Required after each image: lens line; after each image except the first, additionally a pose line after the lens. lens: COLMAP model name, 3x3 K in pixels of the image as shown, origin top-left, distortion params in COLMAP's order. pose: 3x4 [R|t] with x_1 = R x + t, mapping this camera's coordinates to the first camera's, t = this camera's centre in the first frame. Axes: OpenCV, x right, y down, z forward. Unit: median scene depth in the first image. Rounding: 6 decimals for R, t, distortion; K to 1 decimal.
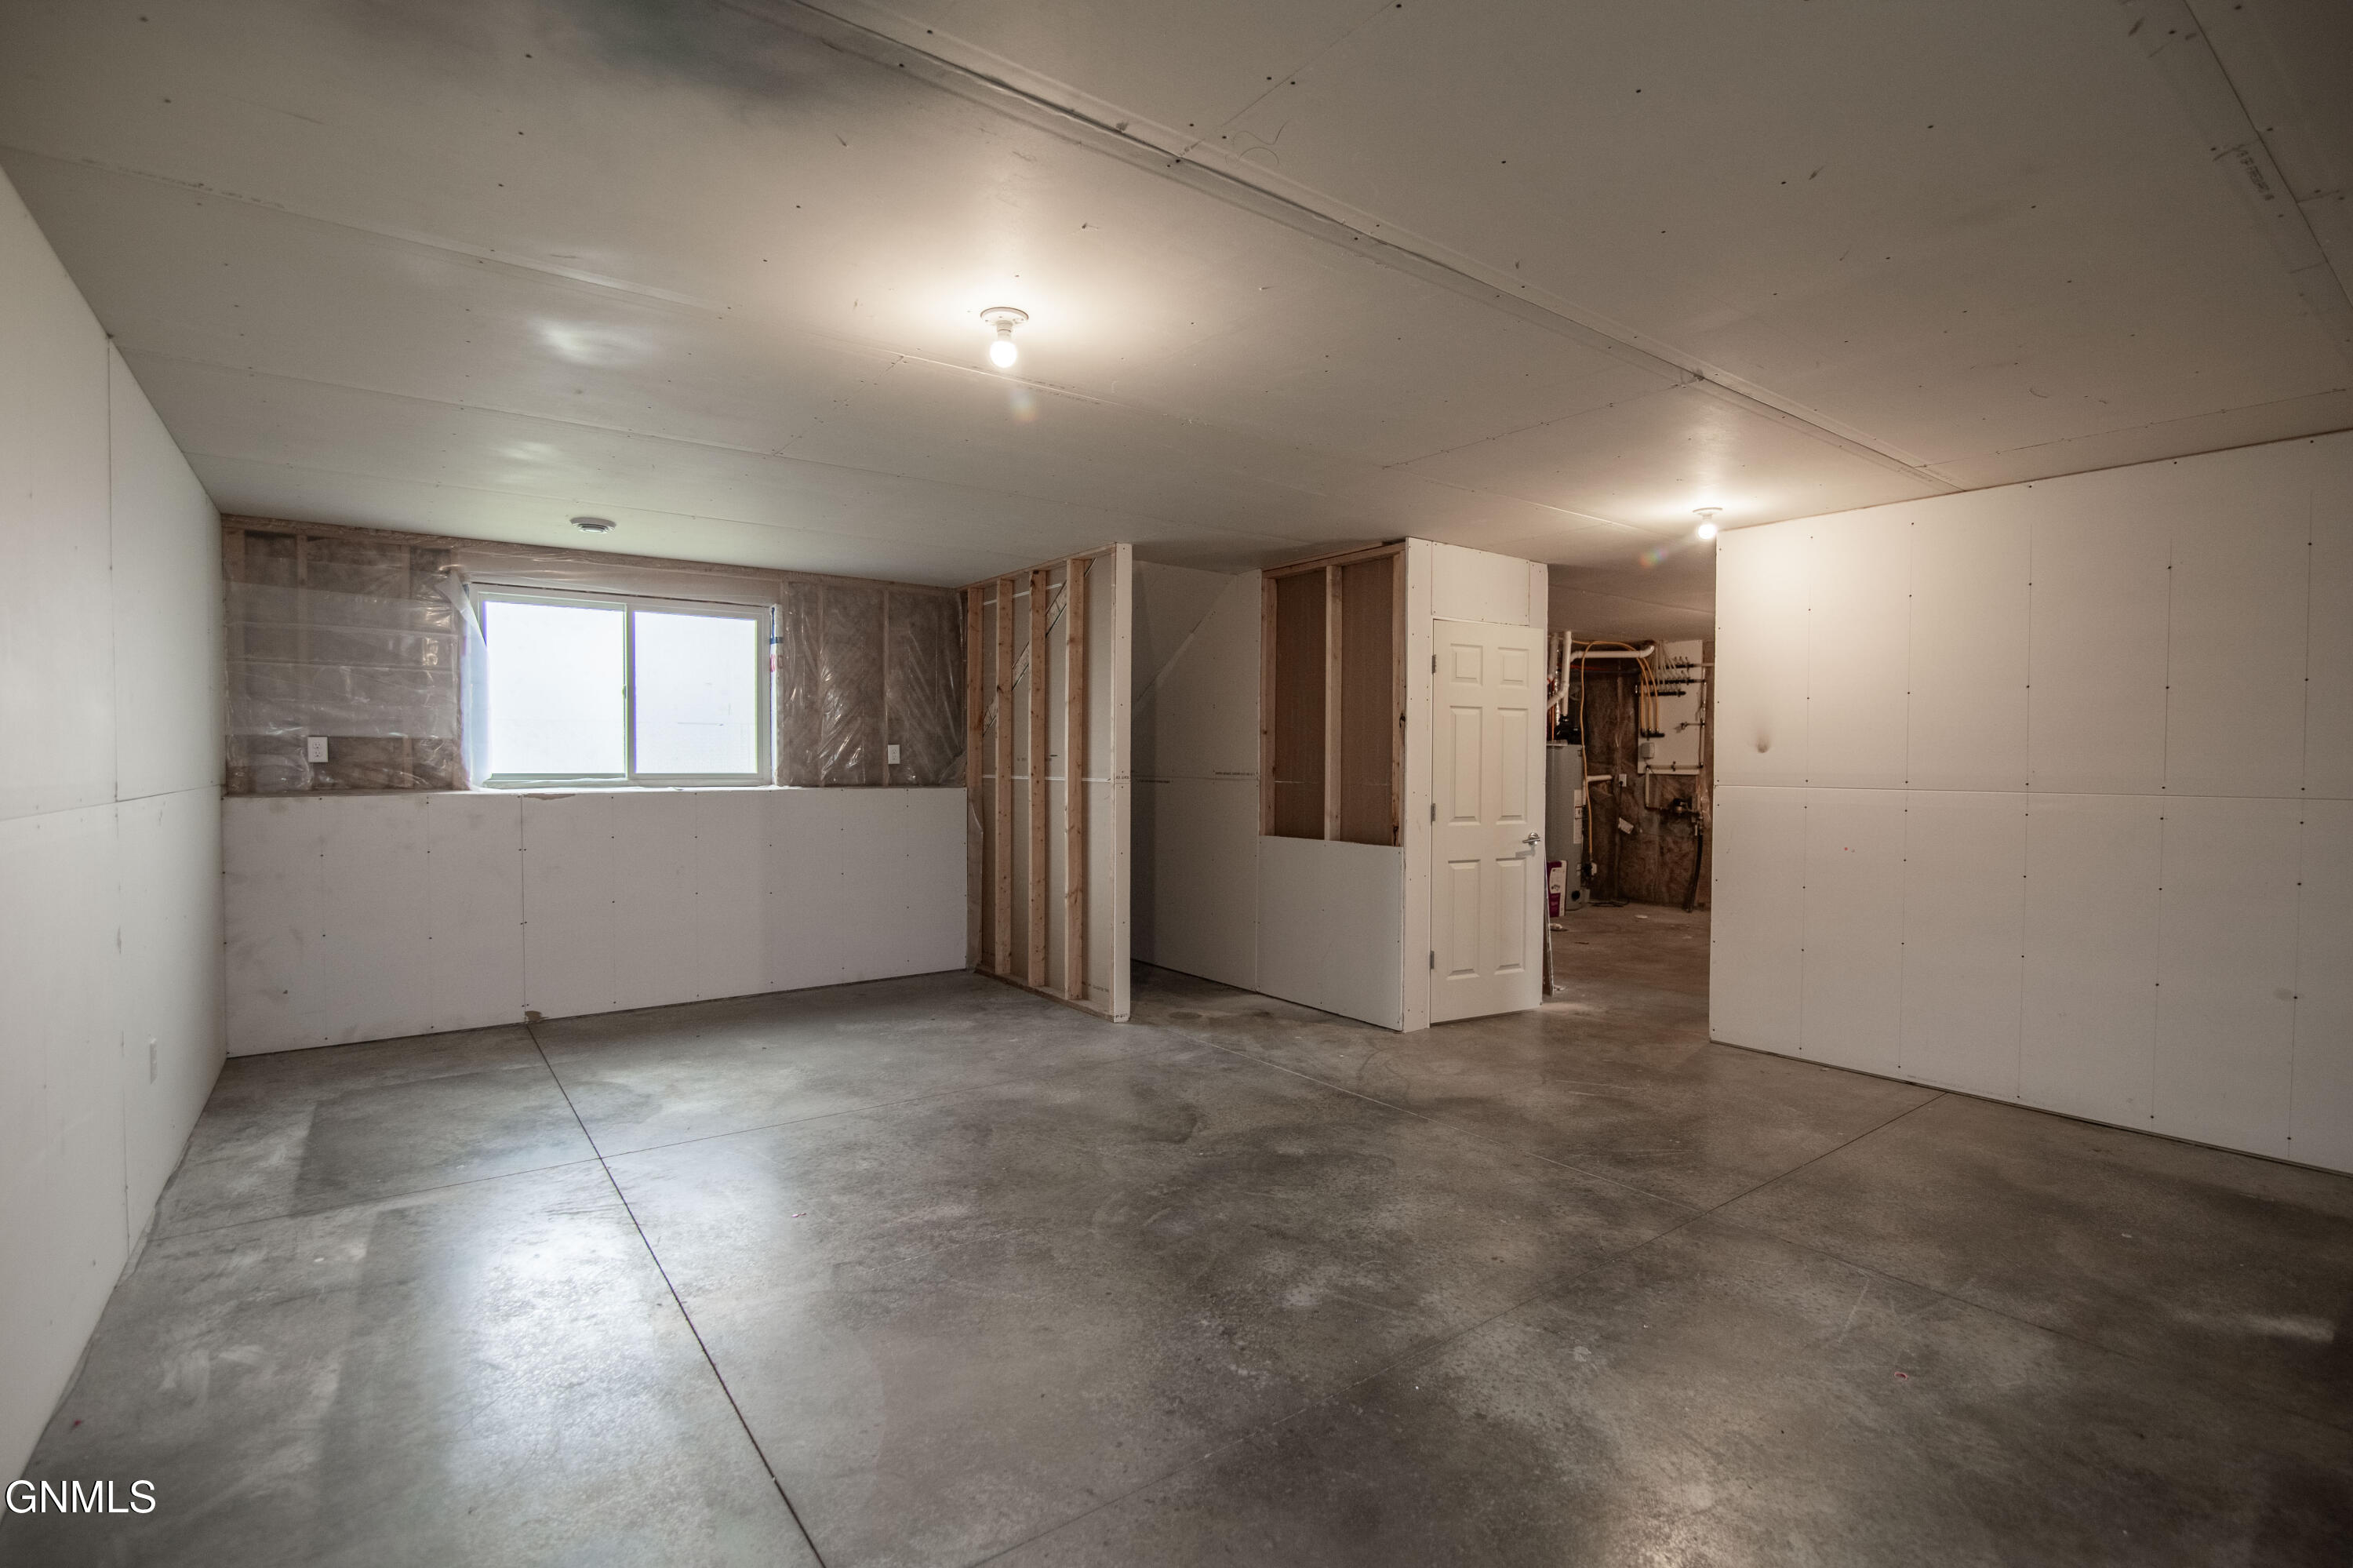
lens RADIAL K [[1076.5, 0, 1174.1], [0, 1076.5, 786.0], [0, 0, 1]] dist [-0.016854, -0.000020]
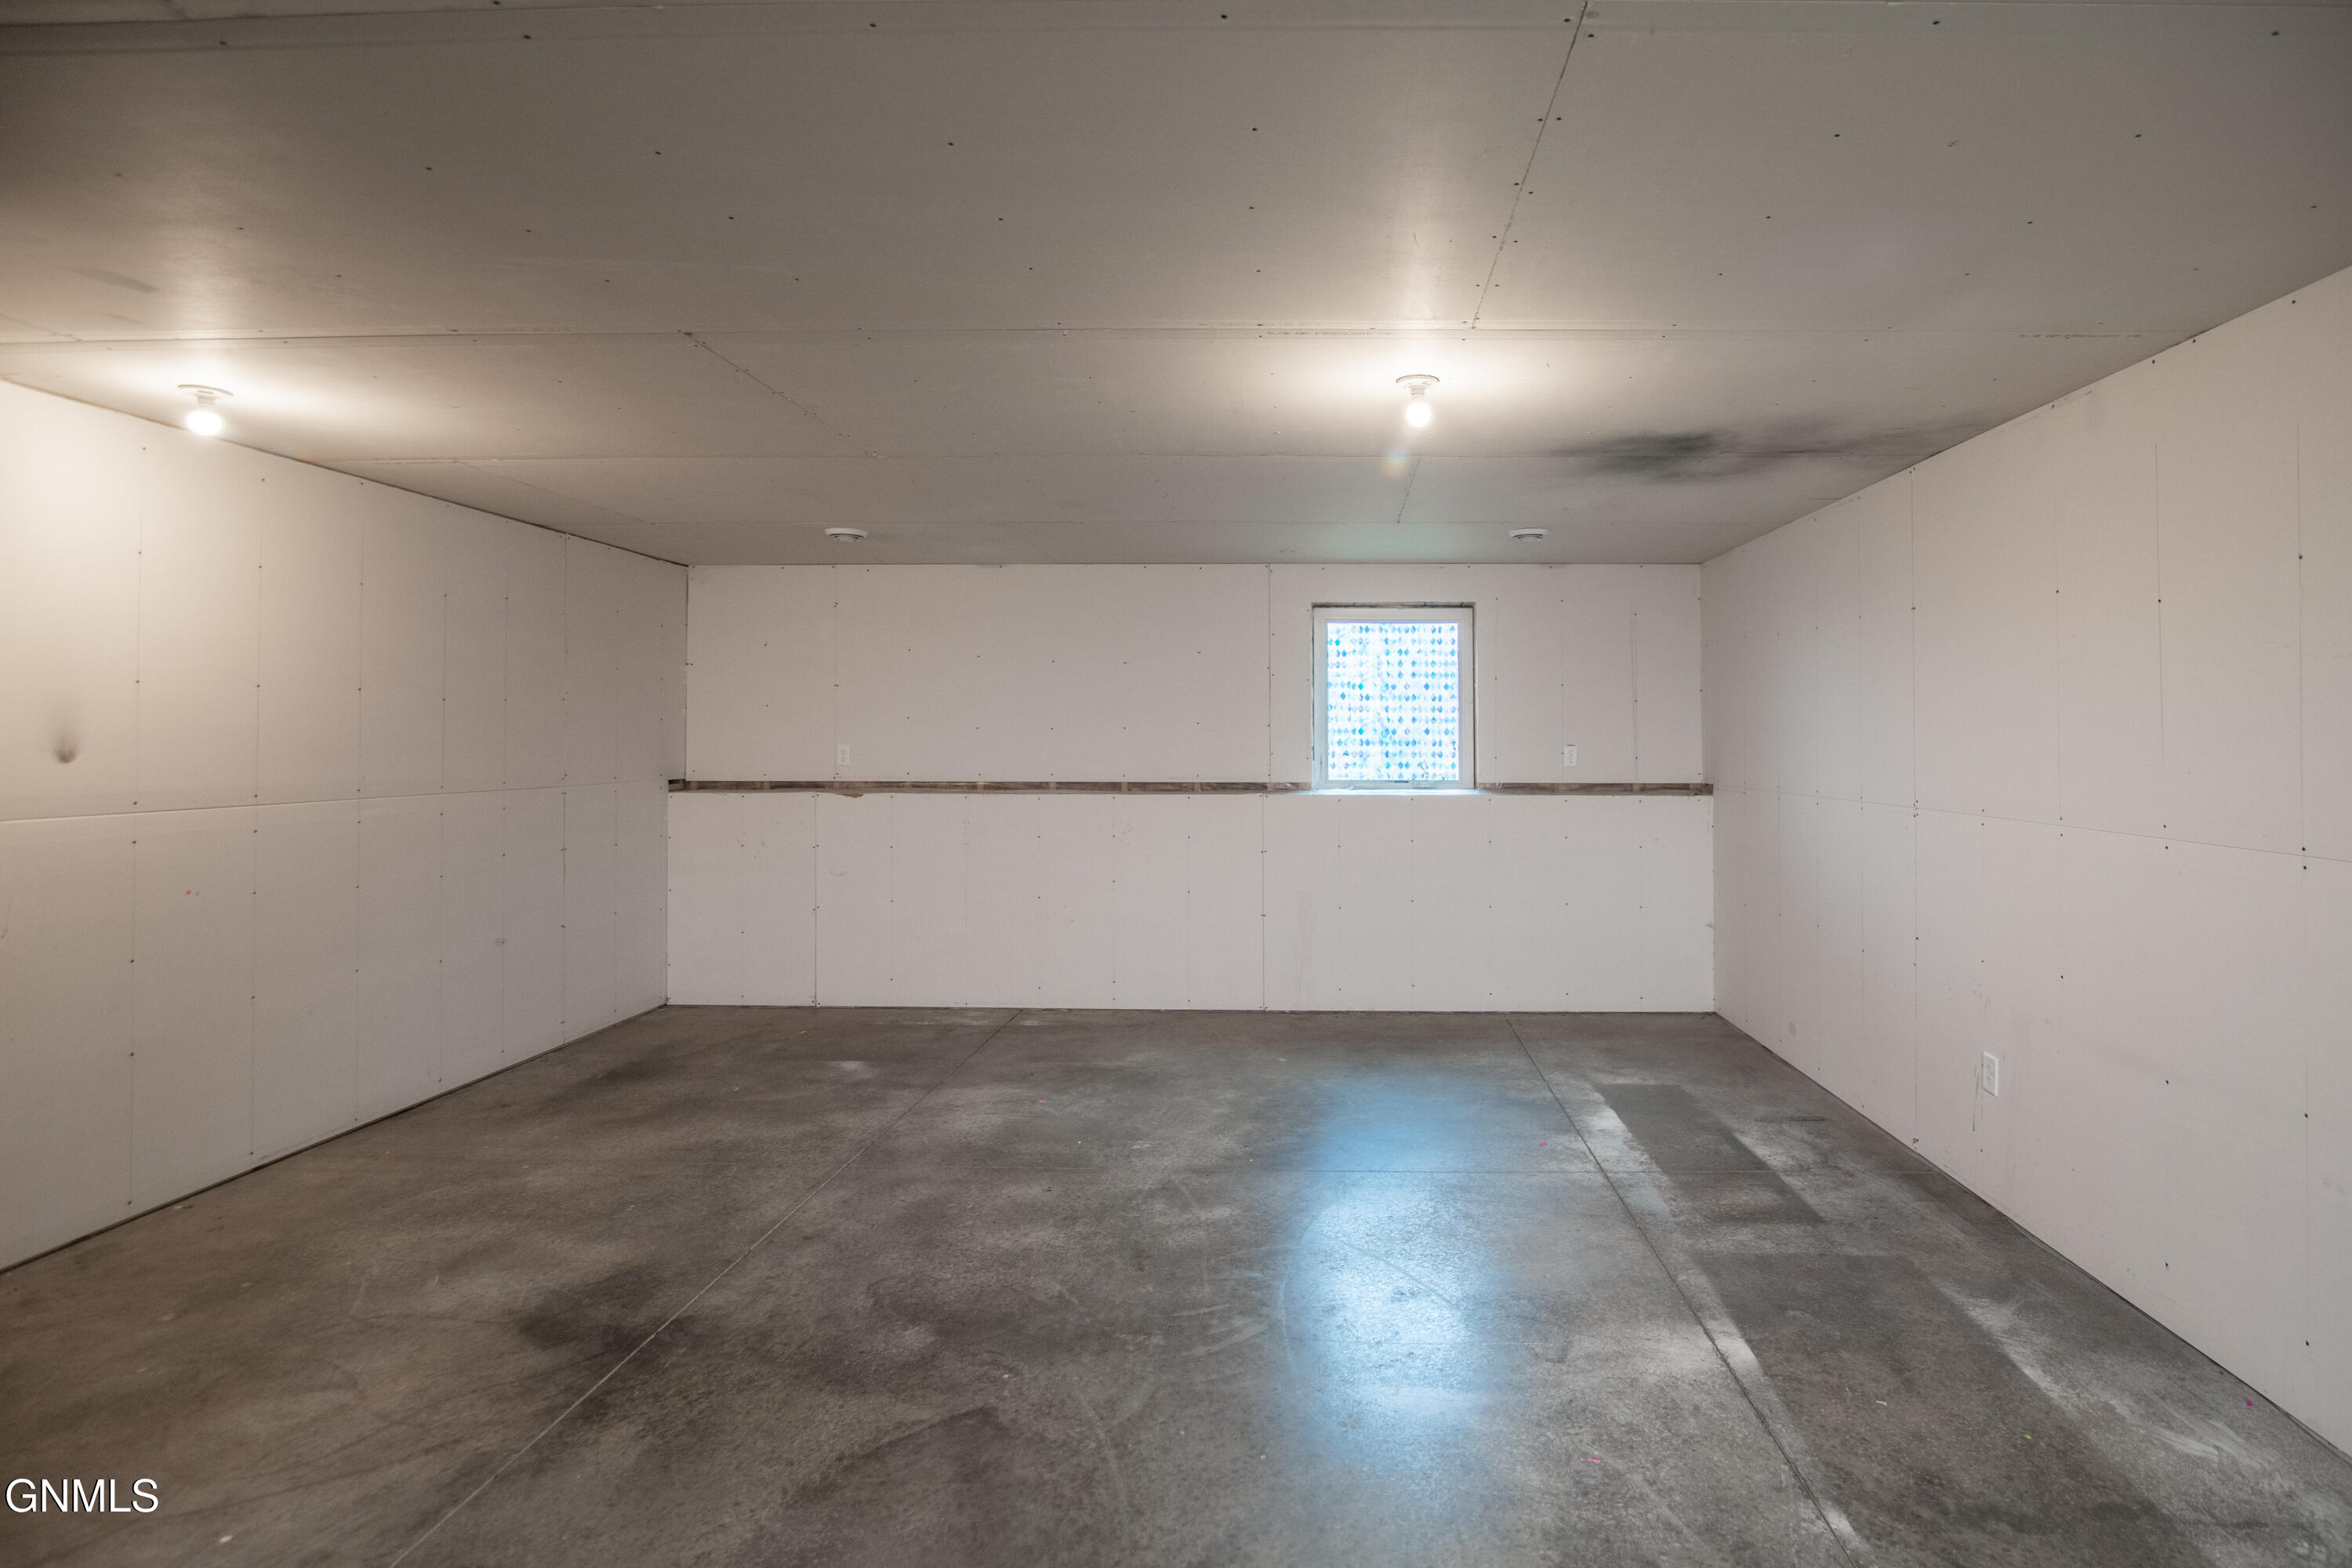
lens RADIAL K [[1160.6, 0, 1302.4], [0, 1160.6, 787.7], [0, 0, 1]] dist [-0.020484, -0.000160]
pose [[-0.792980, -0.032804, 0.608364, -0.395794], [0.008493, 0.997857, 0.064876, -0.050855], [-0.609189, 0.056613, -0.791002, 1.035965]]
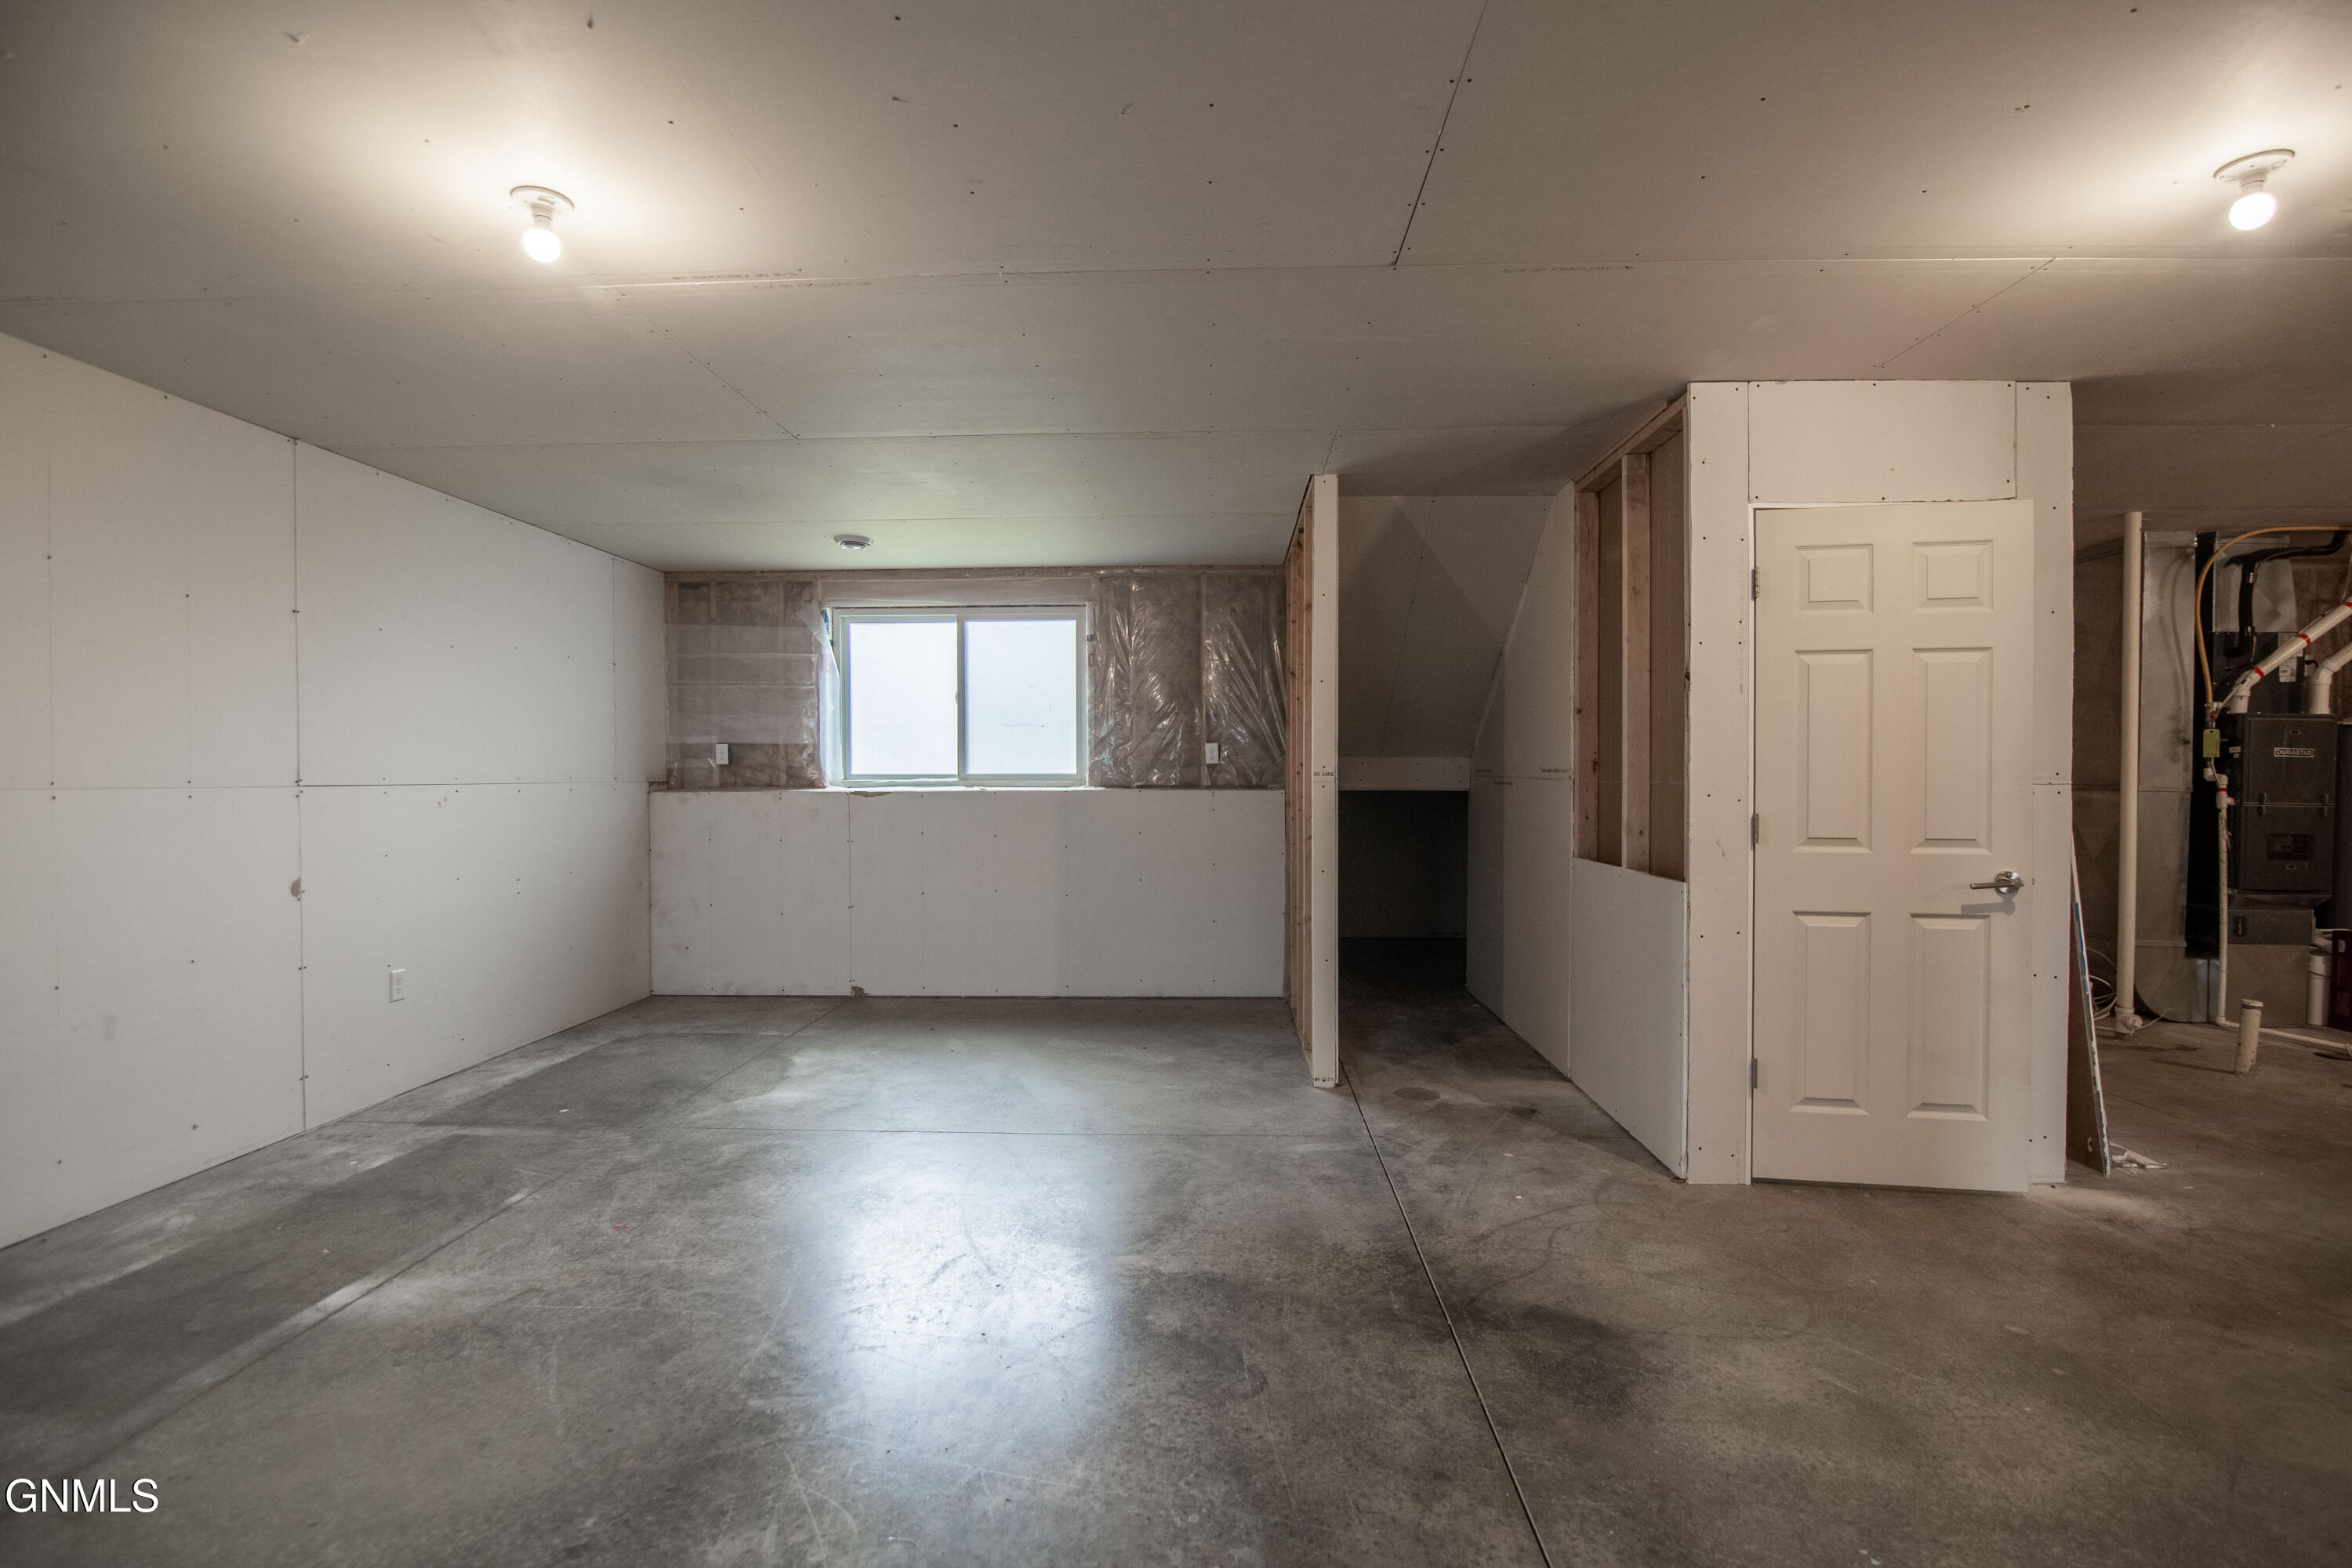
lens RADIAL K [[1086.0, 0, 1176.0], [0, 1086.0, 784.0], [0, 0, 1]] dist [-0.016666, -0.000247]
pose [[0.782894, 0.000047, -0.622155, 0.386987], [-0.008985, 0.999897, -0.011230, 0.009698], [0.622090, 0.014382, 0.782813, 0.342243]]
